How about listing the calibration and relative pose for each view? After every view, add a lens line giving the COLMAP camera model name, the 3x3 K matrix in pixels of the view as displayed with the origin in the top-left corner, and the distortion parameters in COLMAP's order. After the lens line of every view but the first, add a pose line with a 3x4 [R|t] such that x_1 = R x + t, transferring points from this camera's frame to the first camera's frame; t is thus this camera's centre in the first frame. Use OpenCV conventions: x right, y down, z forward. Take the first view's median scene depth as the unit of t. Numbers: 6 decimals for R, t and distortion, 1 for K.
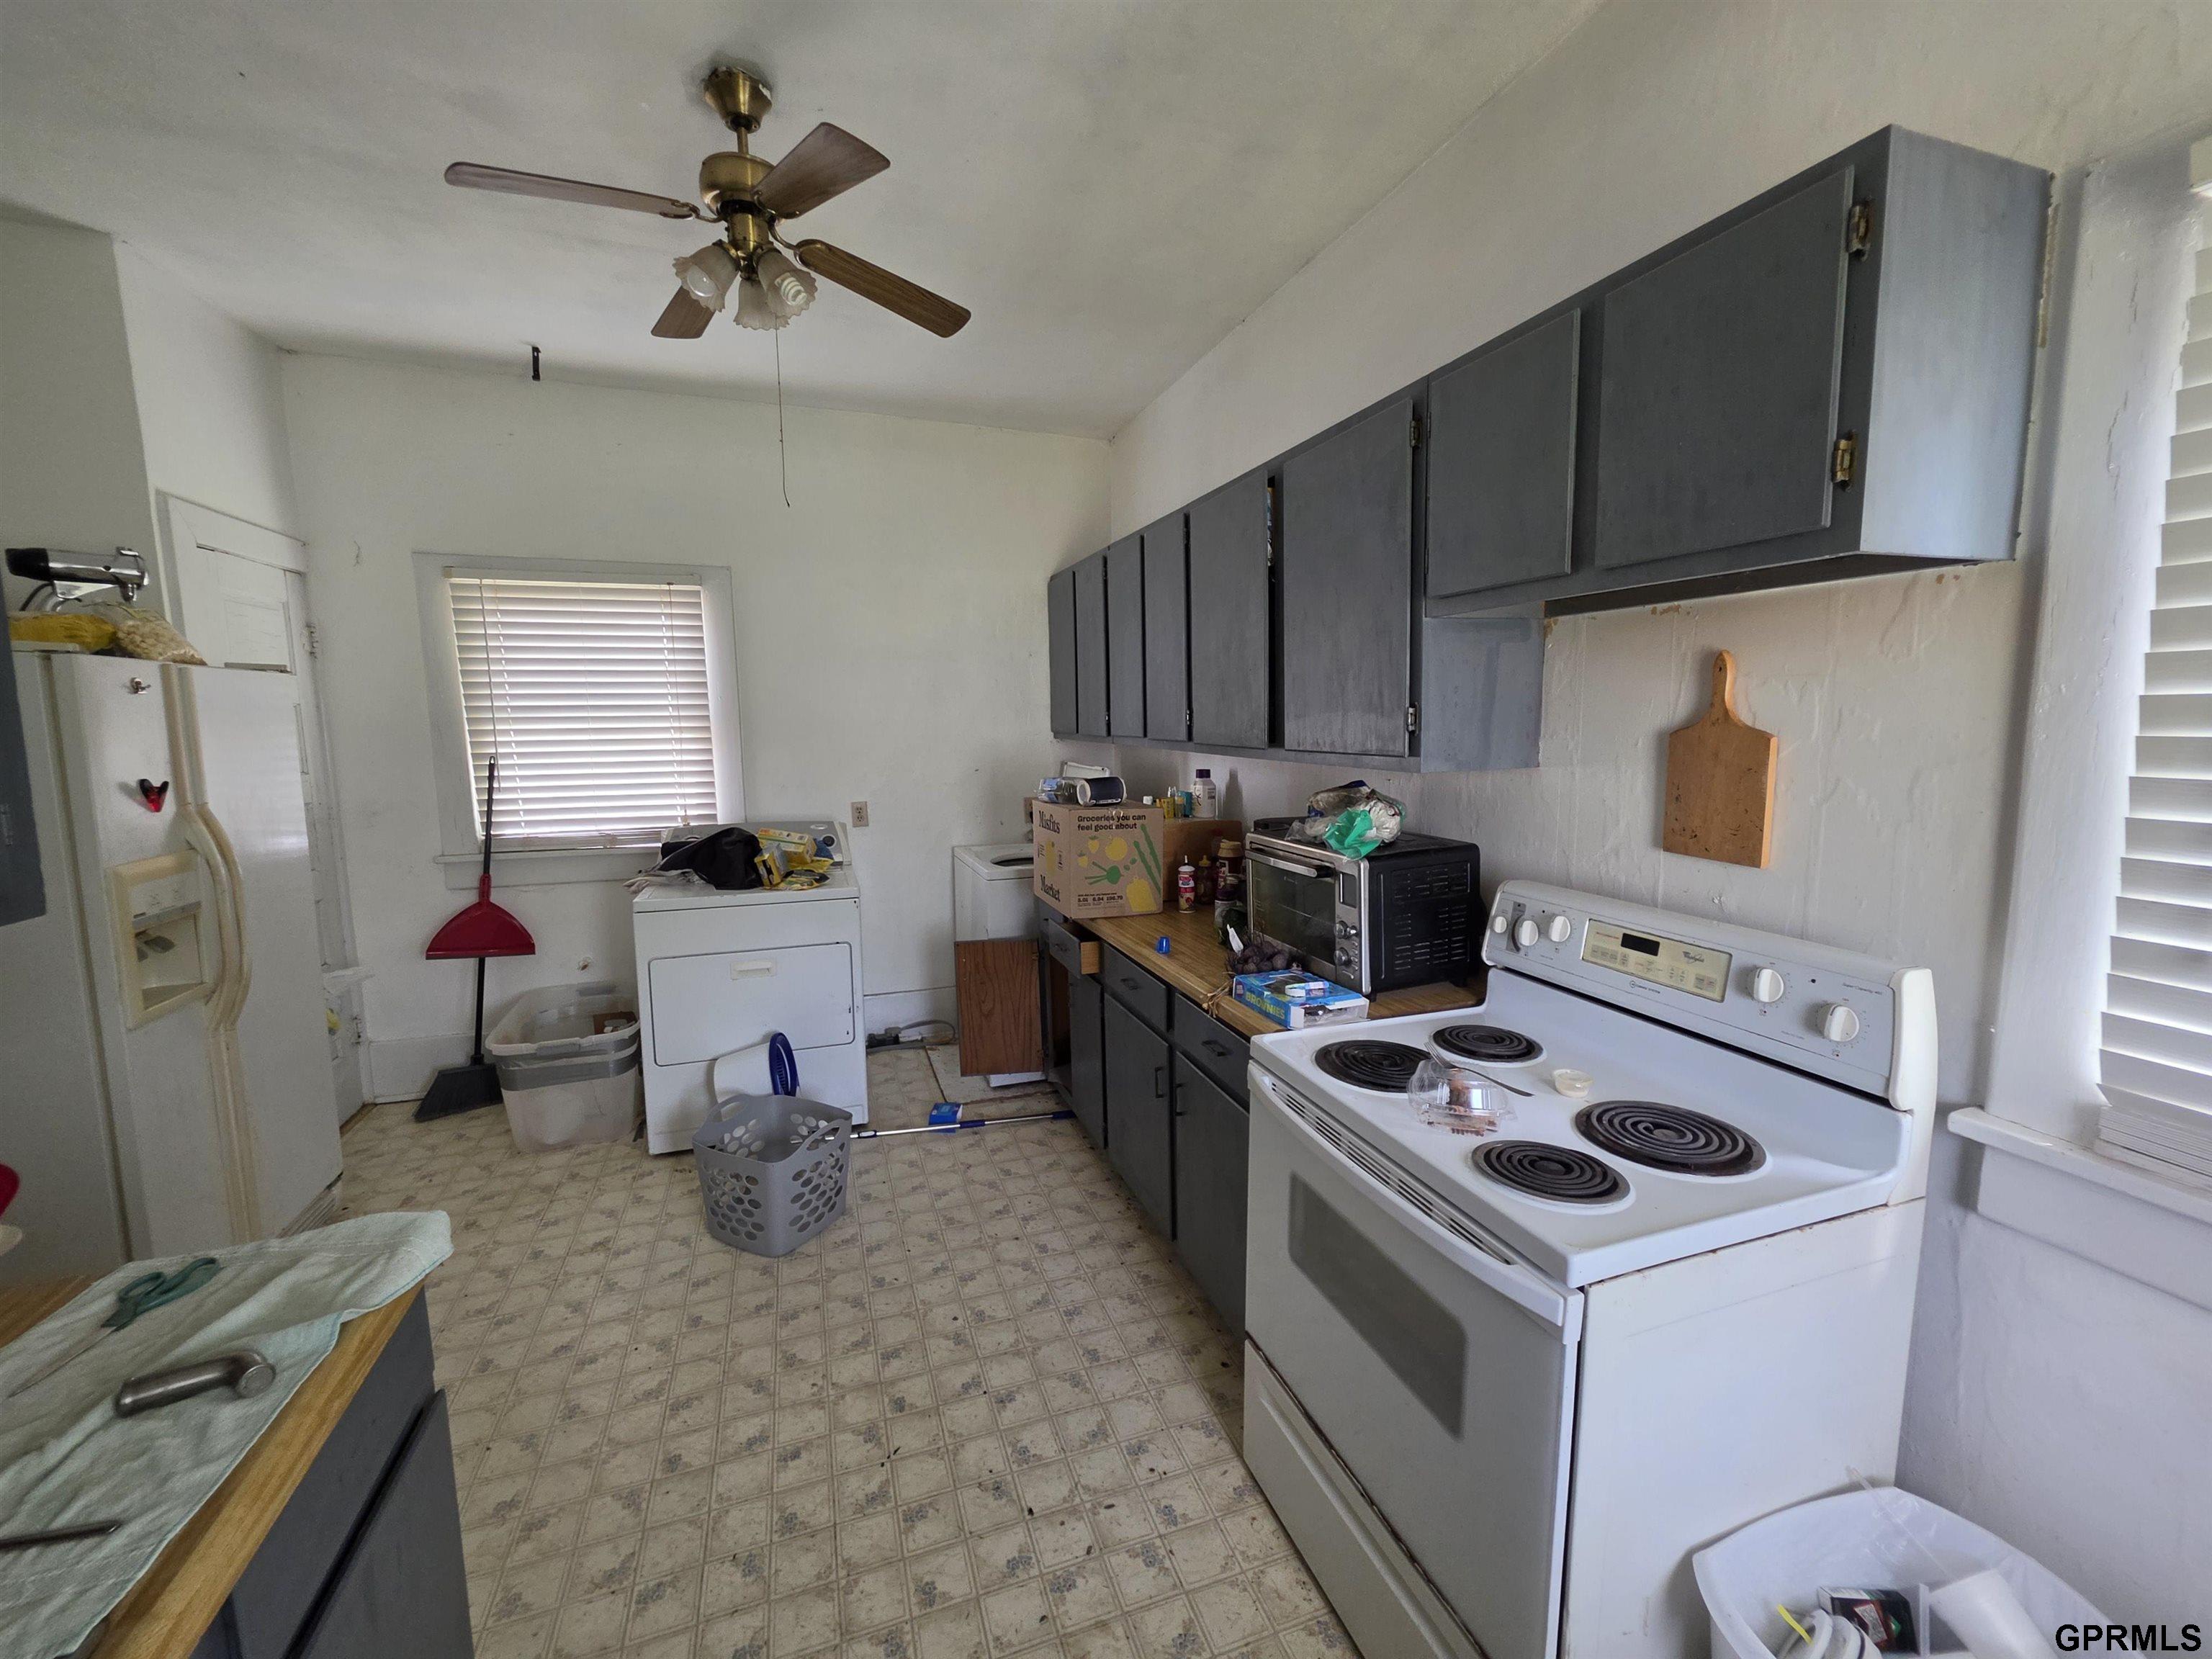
lens RADIAL K [[890.5, 0, 1106.0], [0, 890.5, 829.5], [0, 0, 1]] dist [-0.002353, 0.000257]
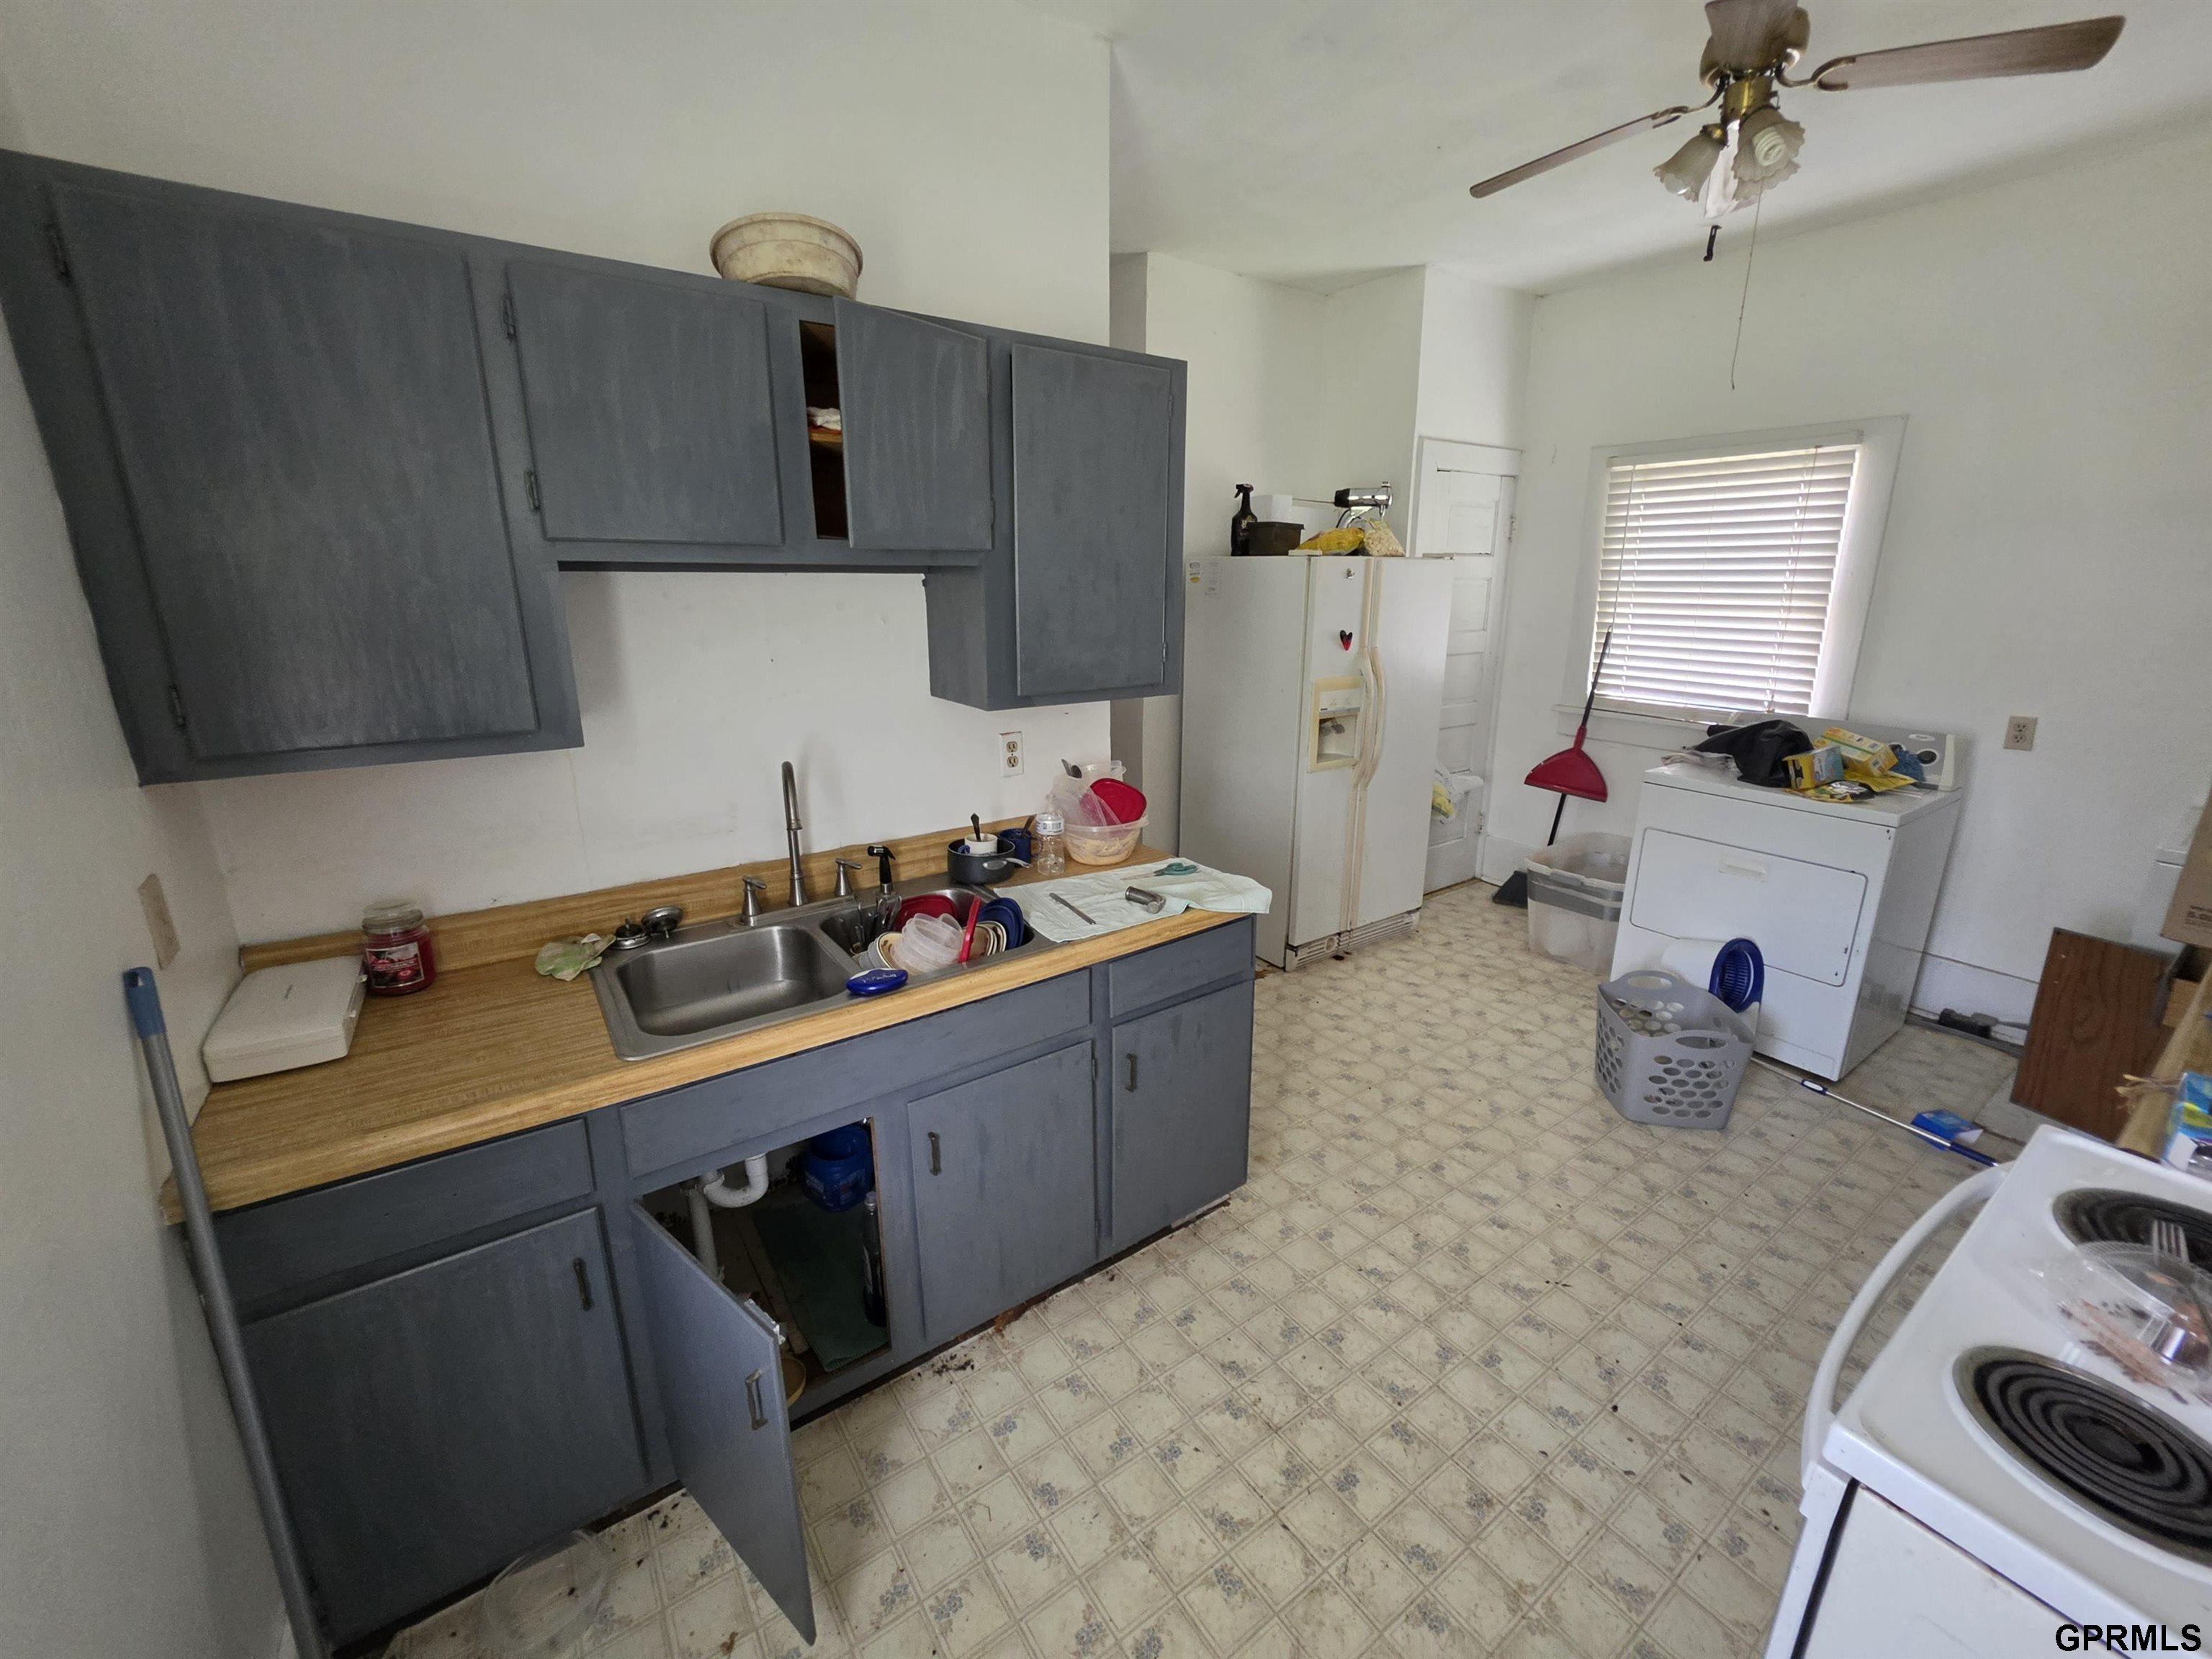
lens RADIAL K [[890.5, 0, 1106.0], [0, 890.5, 829.5], [0, 0, 1]] dist [-0.002353, 0.000257]
pose [[0.272612, 0.273742, -0.922360, 0.339268], [-0.126634, 0.960539, 0.247645, -0.039809], [0.953754, 0.049291, 0.296519, 0.061586]]
